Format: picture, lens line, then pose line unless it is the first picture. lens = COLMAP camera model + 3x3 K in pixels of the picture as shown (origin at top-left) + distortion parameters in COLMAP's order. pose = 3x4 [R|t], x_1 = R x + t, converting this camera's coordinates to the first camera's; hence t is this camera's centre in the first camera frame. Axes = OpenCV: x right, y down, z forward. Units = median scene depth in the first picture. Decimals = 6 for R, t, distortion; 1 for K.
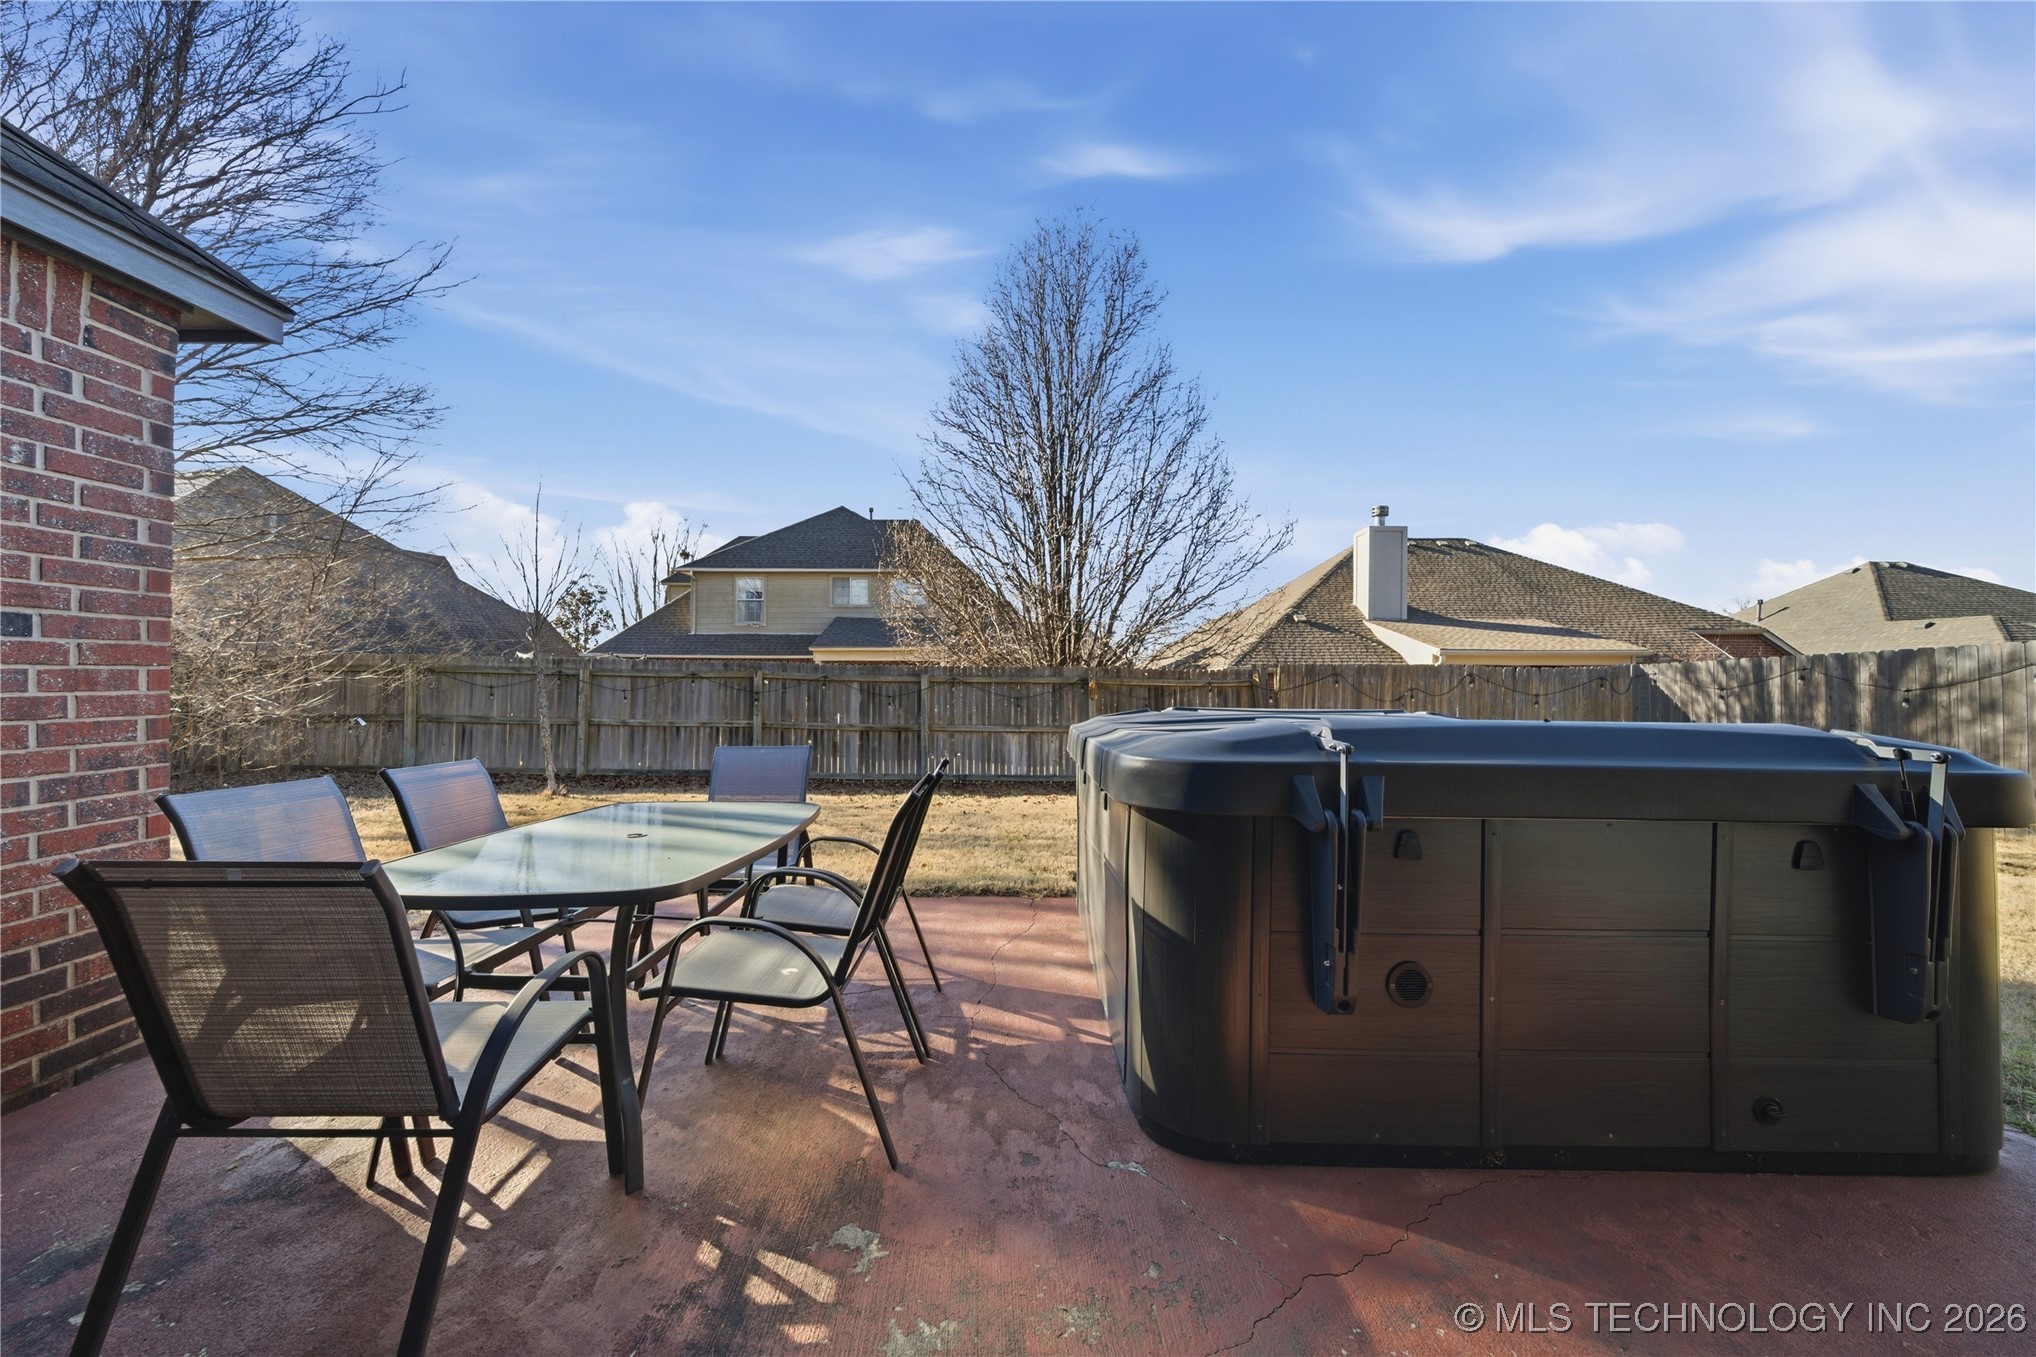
lens RADIAL K [[723.6, 0, 1018.0], [0, 723.6, 678.5], [0, 0, 1]] dist [-0.001628, -0.000360]
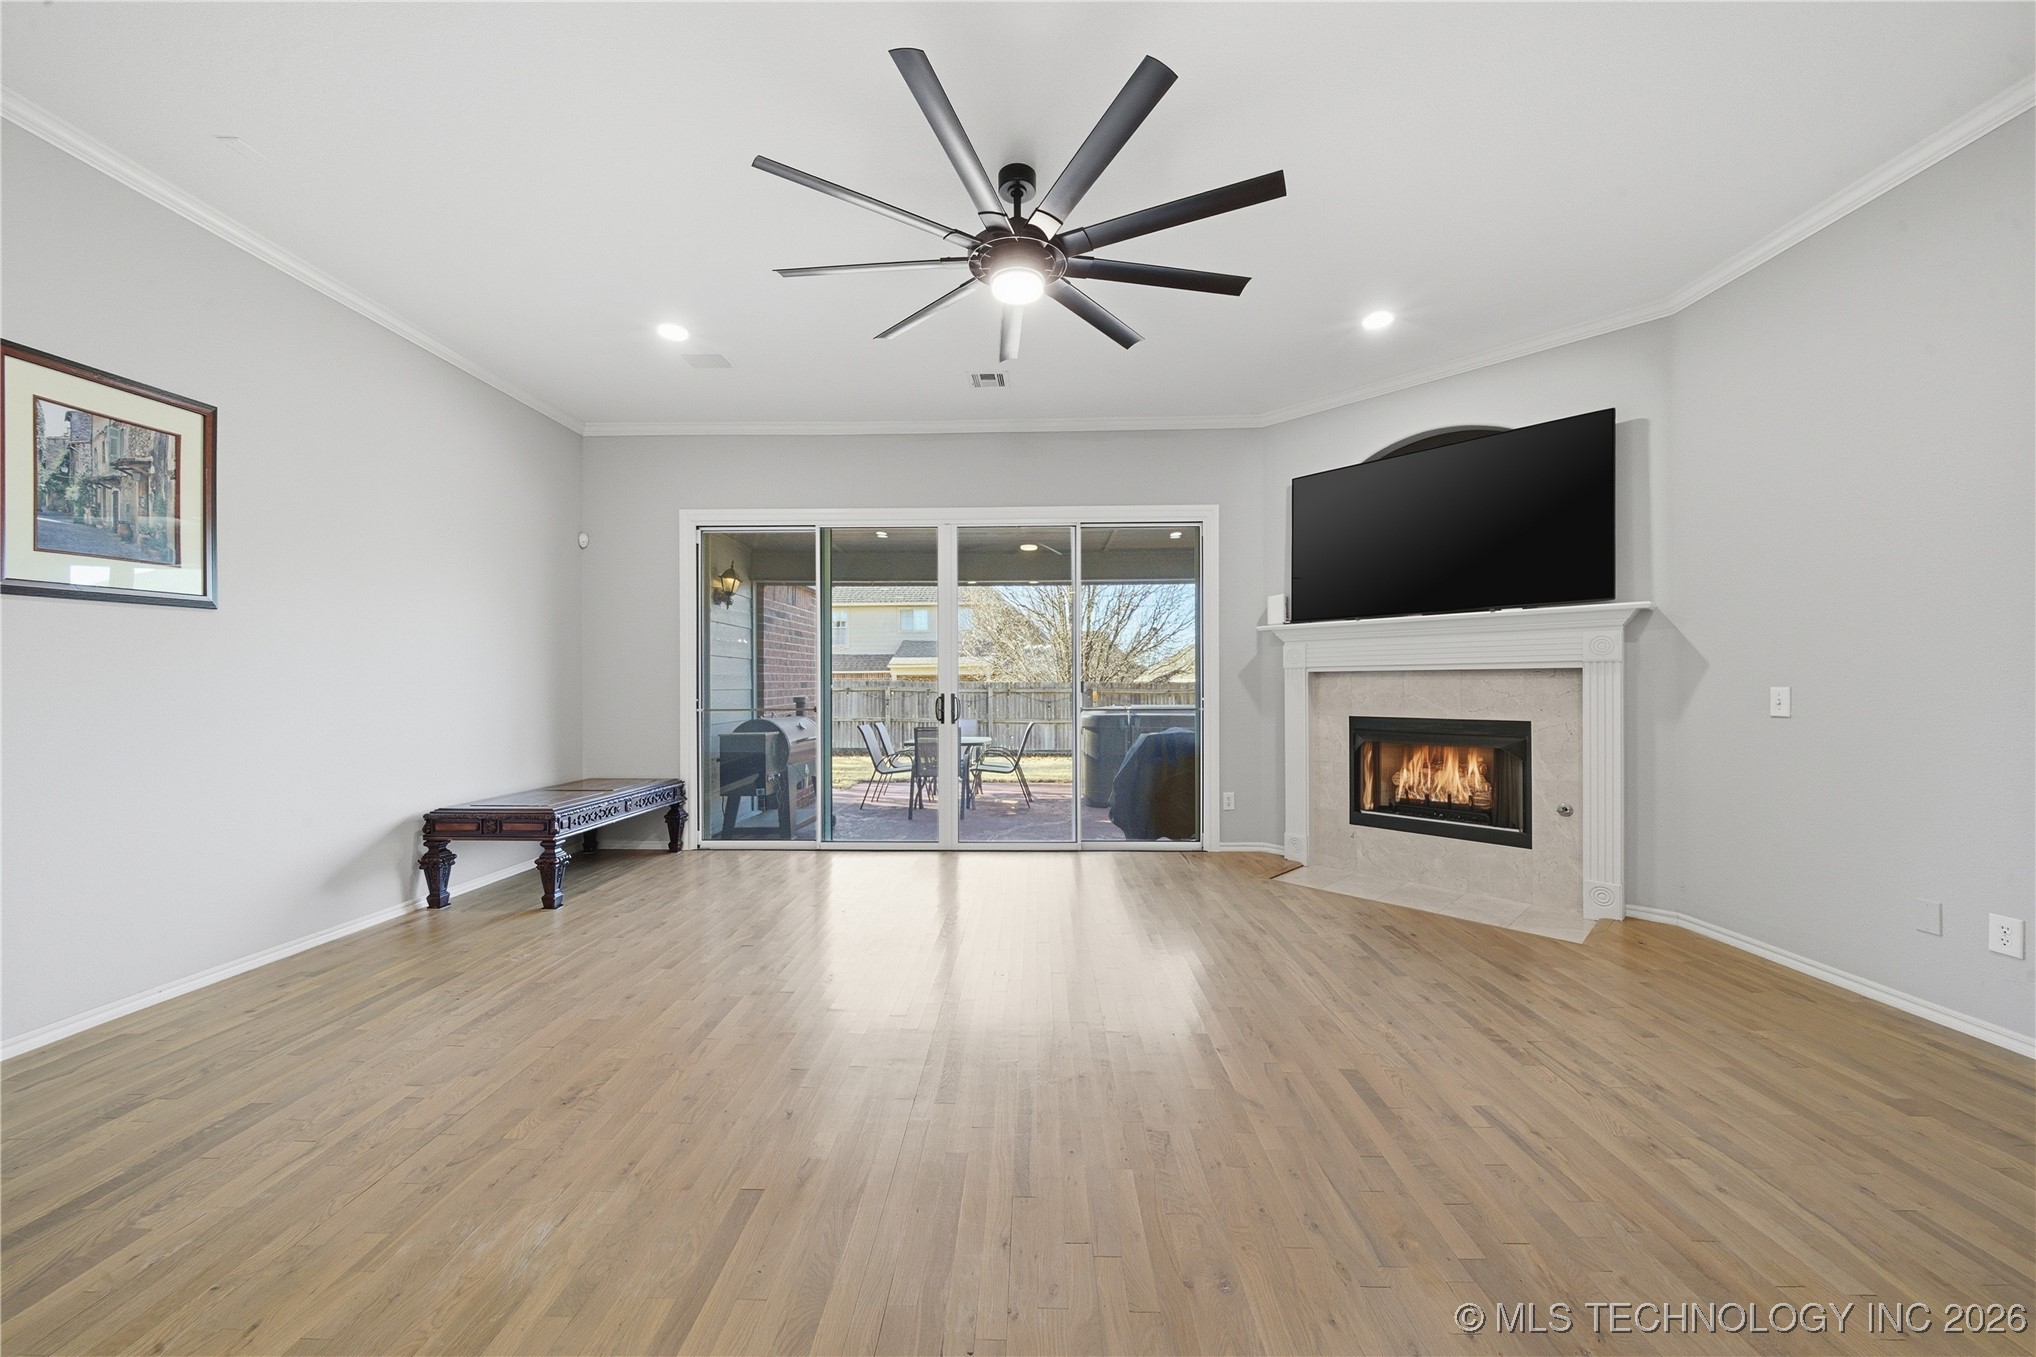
lens RADIAL K [[723.6, 0, 1018.0], [0, 723.6, 678.5], [0, 0, 1]] dist [-0.001628, -0.000360]
pose [[0.999384, -0.010616, -0.033440, -0.013819], [0.010395, 0.999923, -0.006782, -0.014023], [0.033509, 0.006431, 0.999418, -0.588035]]
